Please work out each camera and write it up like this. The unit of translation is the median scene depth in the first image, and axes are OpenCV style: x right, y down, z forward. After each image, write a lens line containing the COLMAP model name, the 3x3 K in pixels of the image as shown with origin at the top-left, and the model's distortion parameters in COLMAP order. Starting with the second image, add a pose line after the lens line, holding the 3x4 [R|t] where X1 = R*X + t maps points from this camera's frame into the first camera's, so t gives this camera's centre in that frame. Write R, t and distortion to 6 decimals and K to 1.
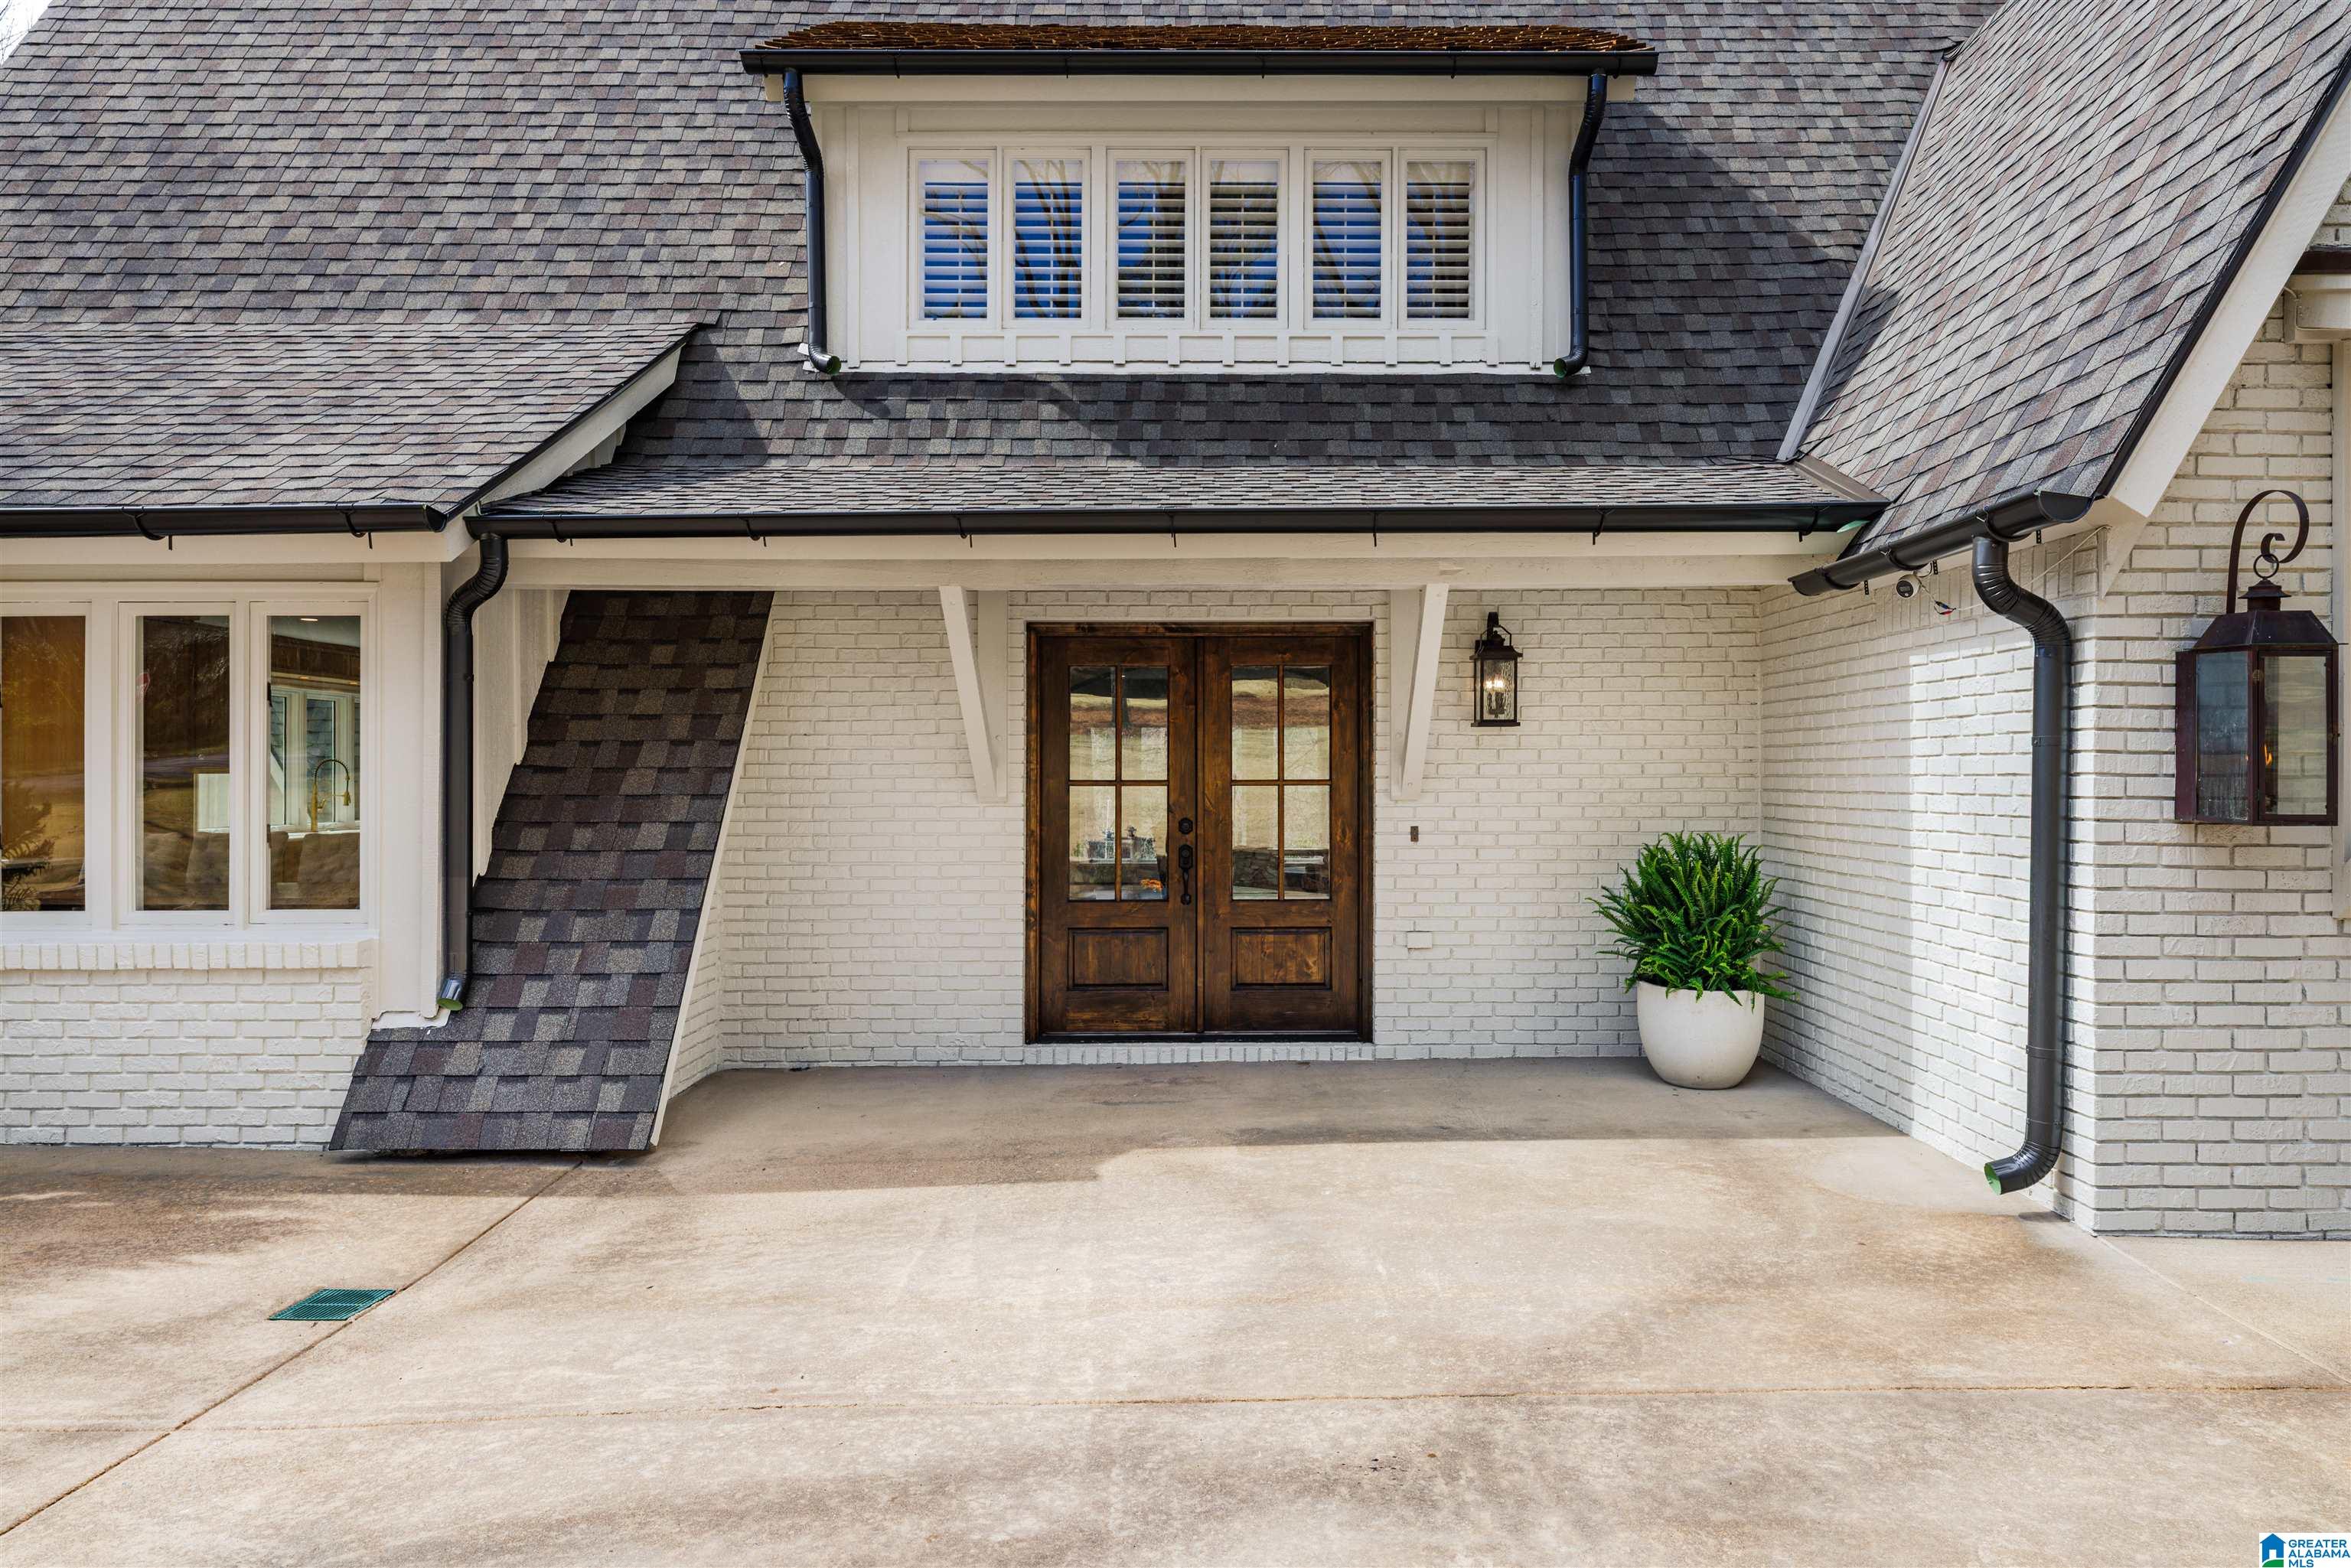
lens RADIAL K [[1409.3, 0, 1260.4], [0, 1409.3, 800.3], [0, 0, 1]] dist [-0.002501, -0.000130]
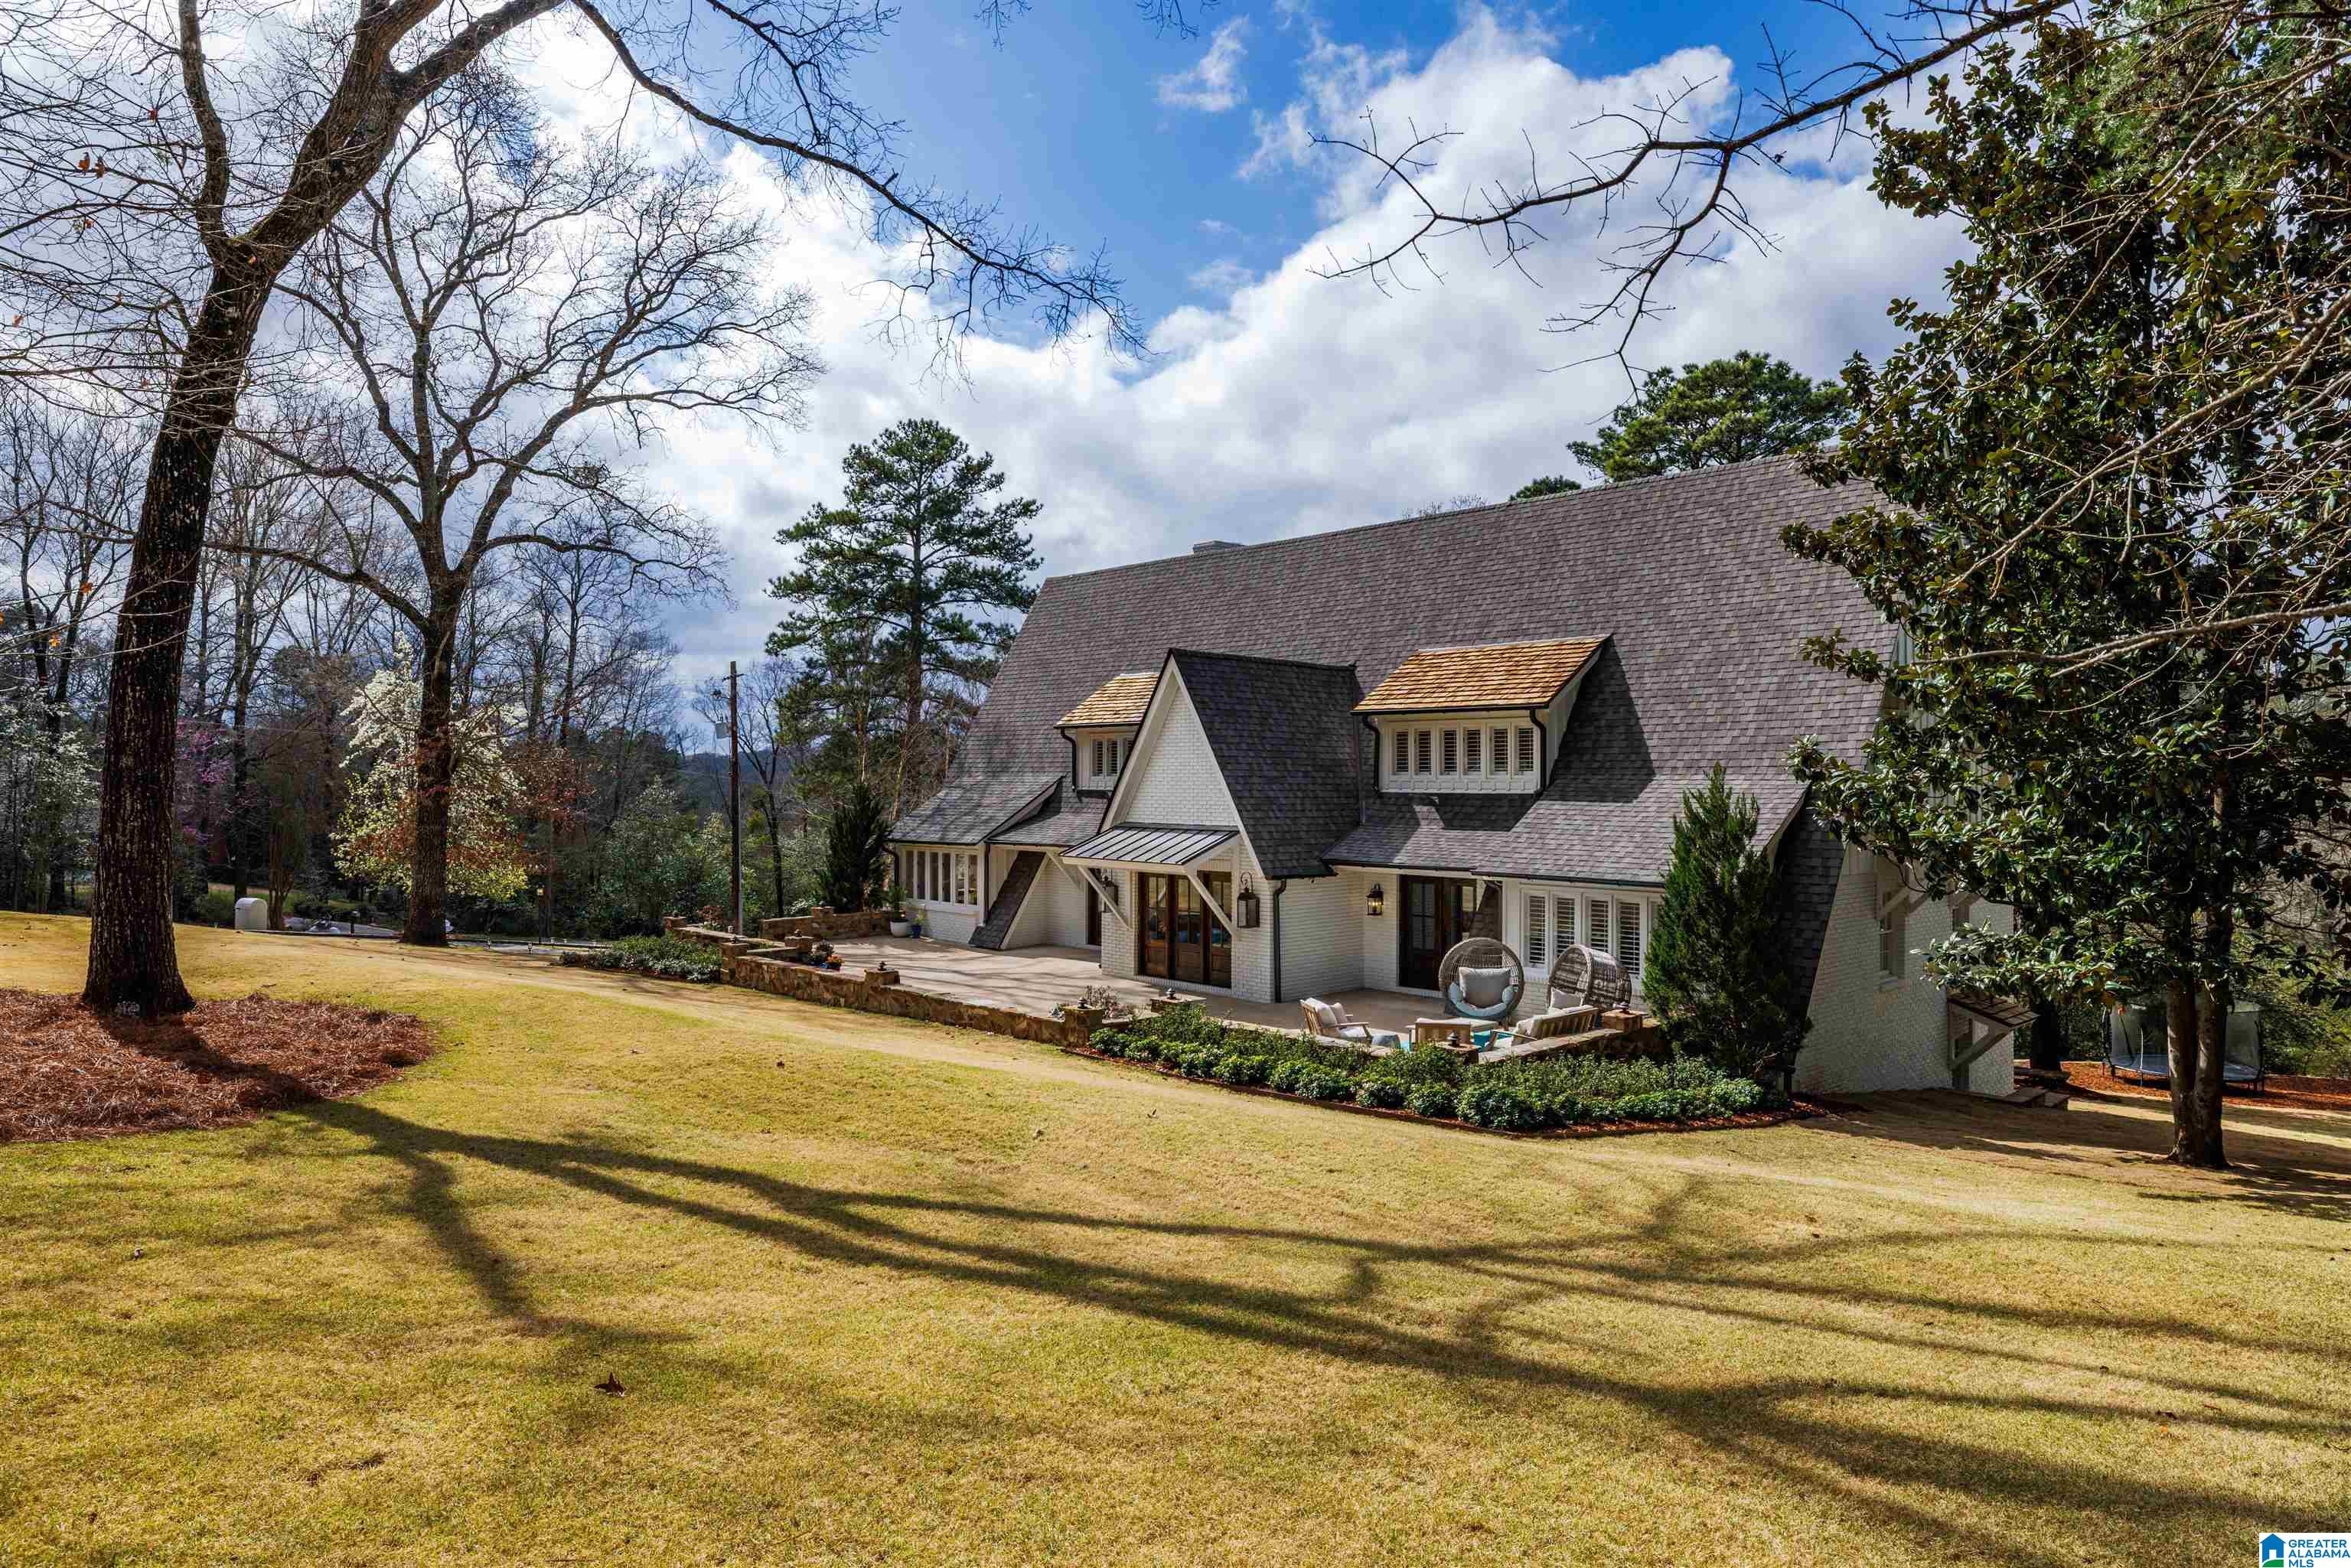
lens RADIAL K [[1447.1, 0, 1175.5], [0, 1447.1, 784.0], [0, 0, 1]] dist [-0.001646, -0.000294]
pose [[0.666927, 0.008893, -0.745070, 3.301830], [-0.008753, 0.999953, 0.004100, -0.343737], [0.745072, 0.003787, 0.666974, -1.807625]]
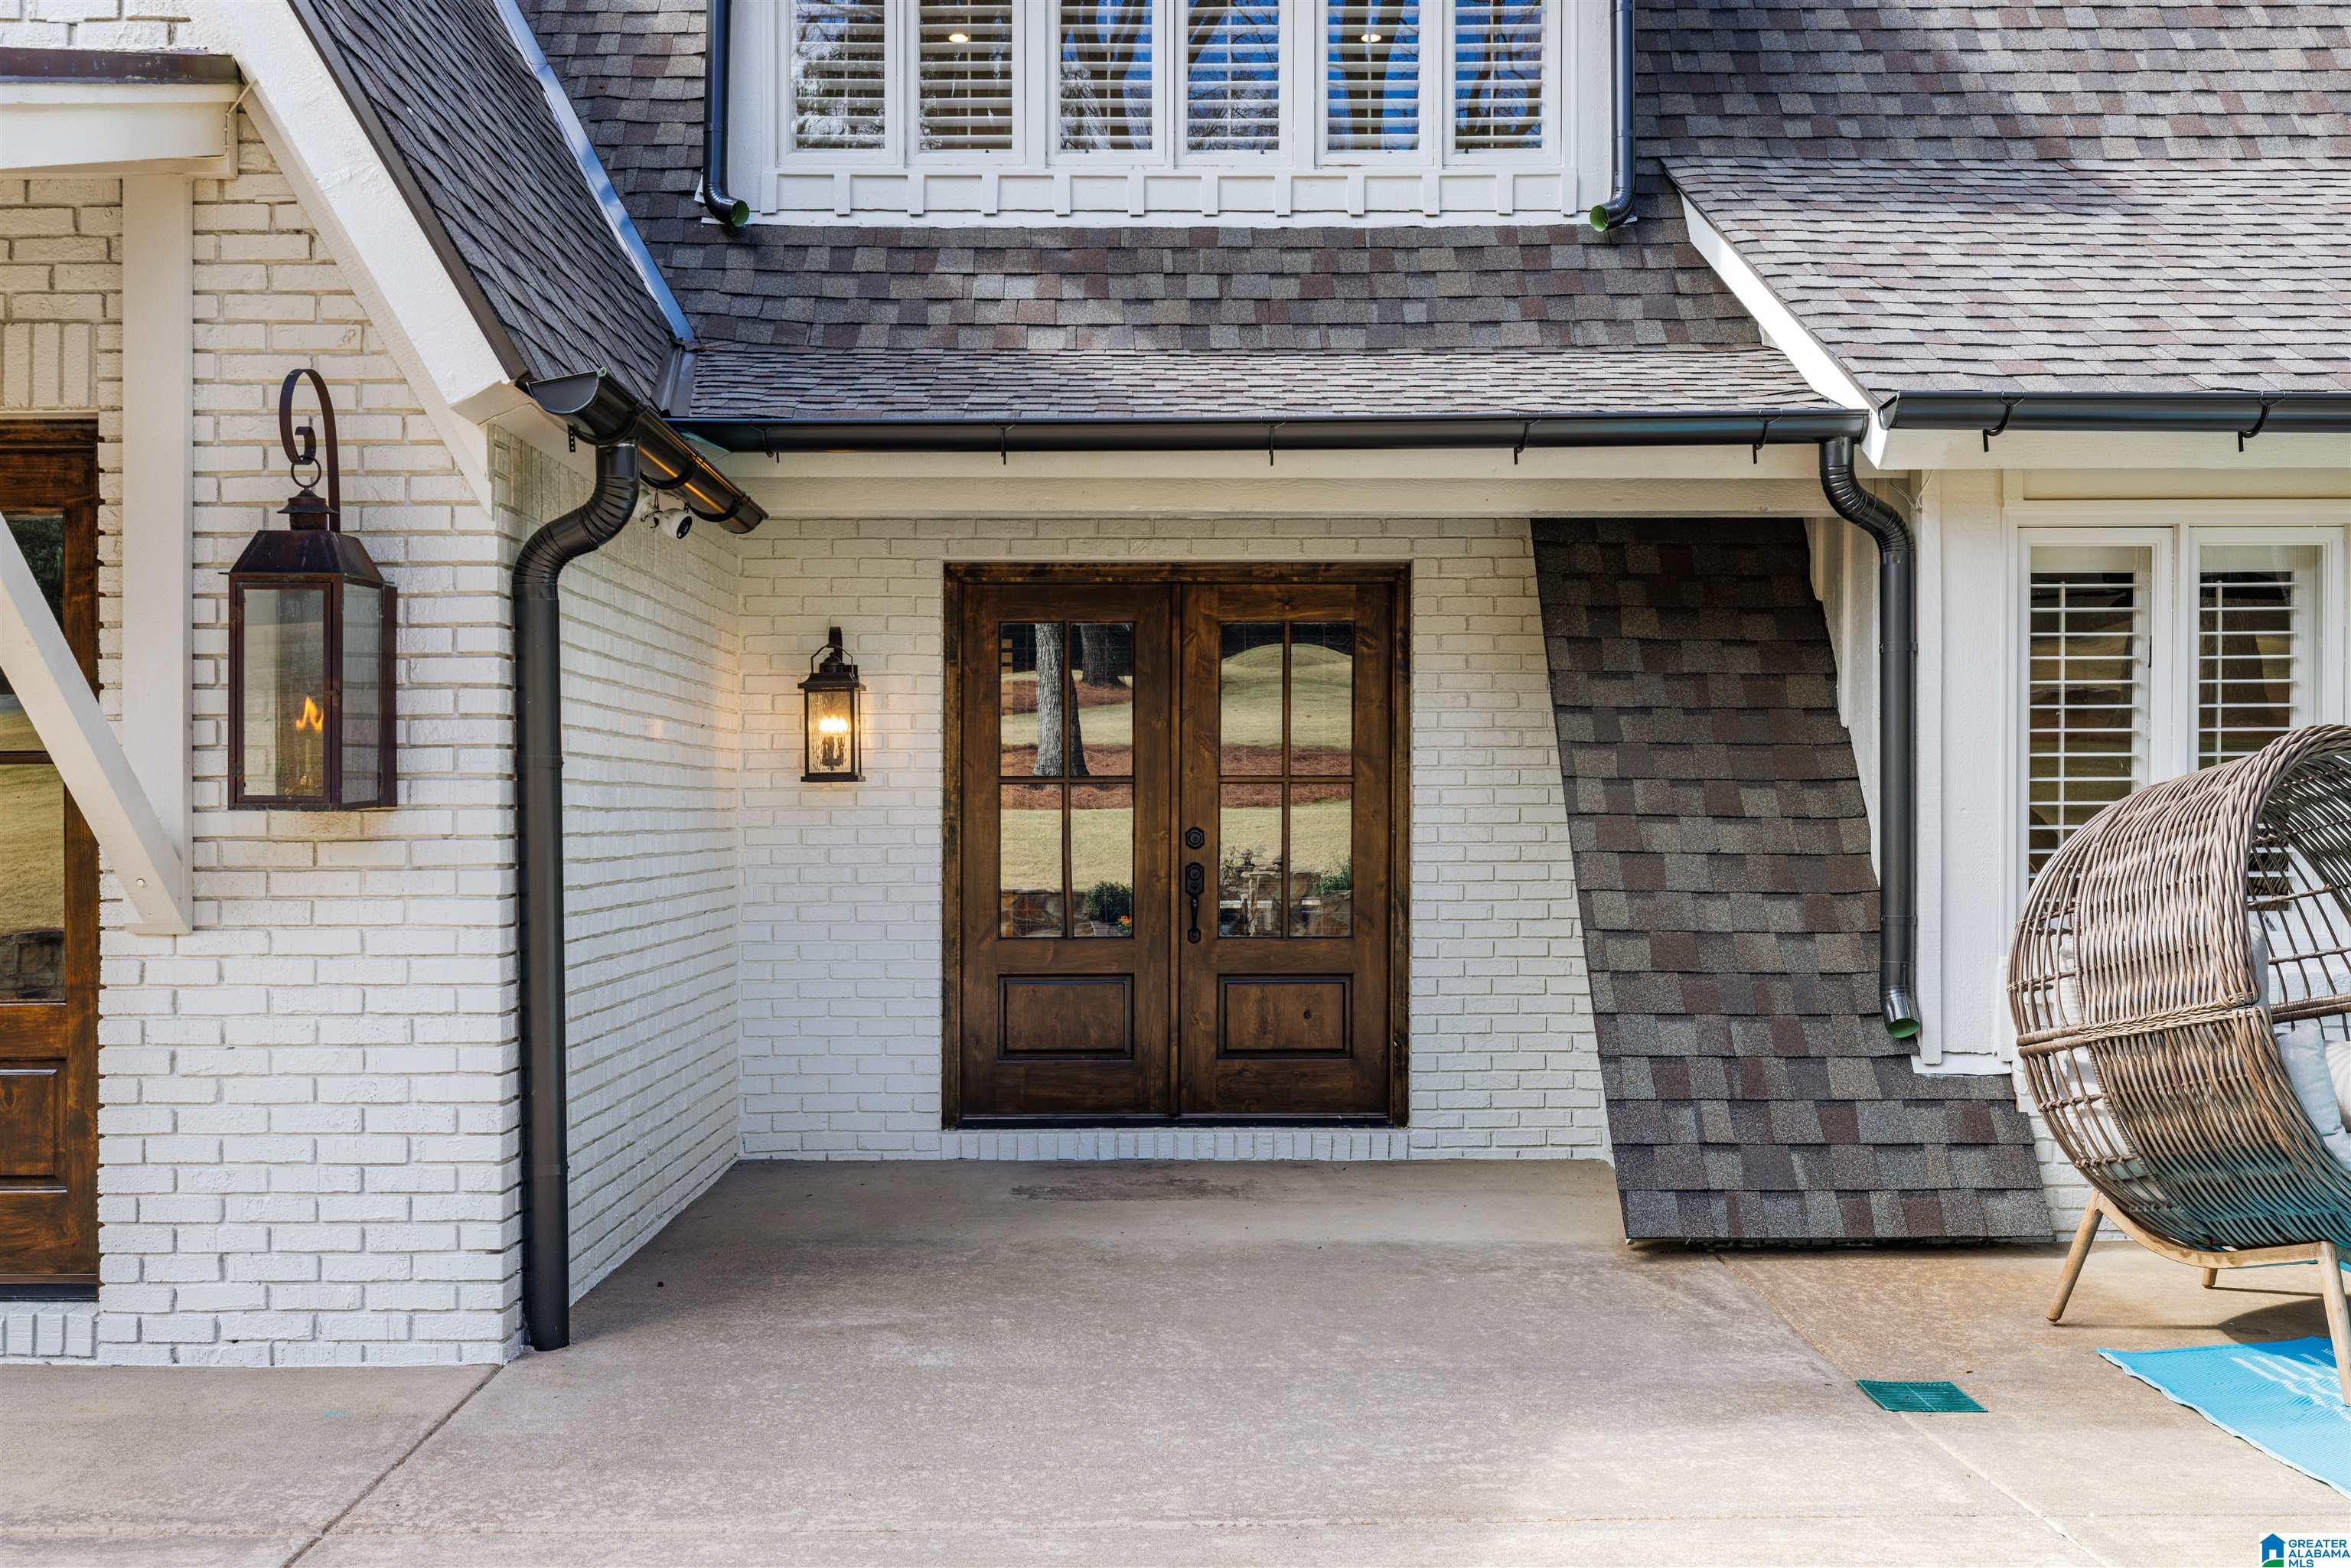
lens RADIAL K [[1983.0, 0, 1175.5], [0, 1983.0, 784.0], [0, 0, 1]] dist [0.005369, -0.000943]
pose [[0.999495, 0.005143, -0.031373, 1.176040], [-0.005780, 0.999778, -0.020264, 0.007637], [0.031262, 0.020435, 0.999302, -0.012720]]
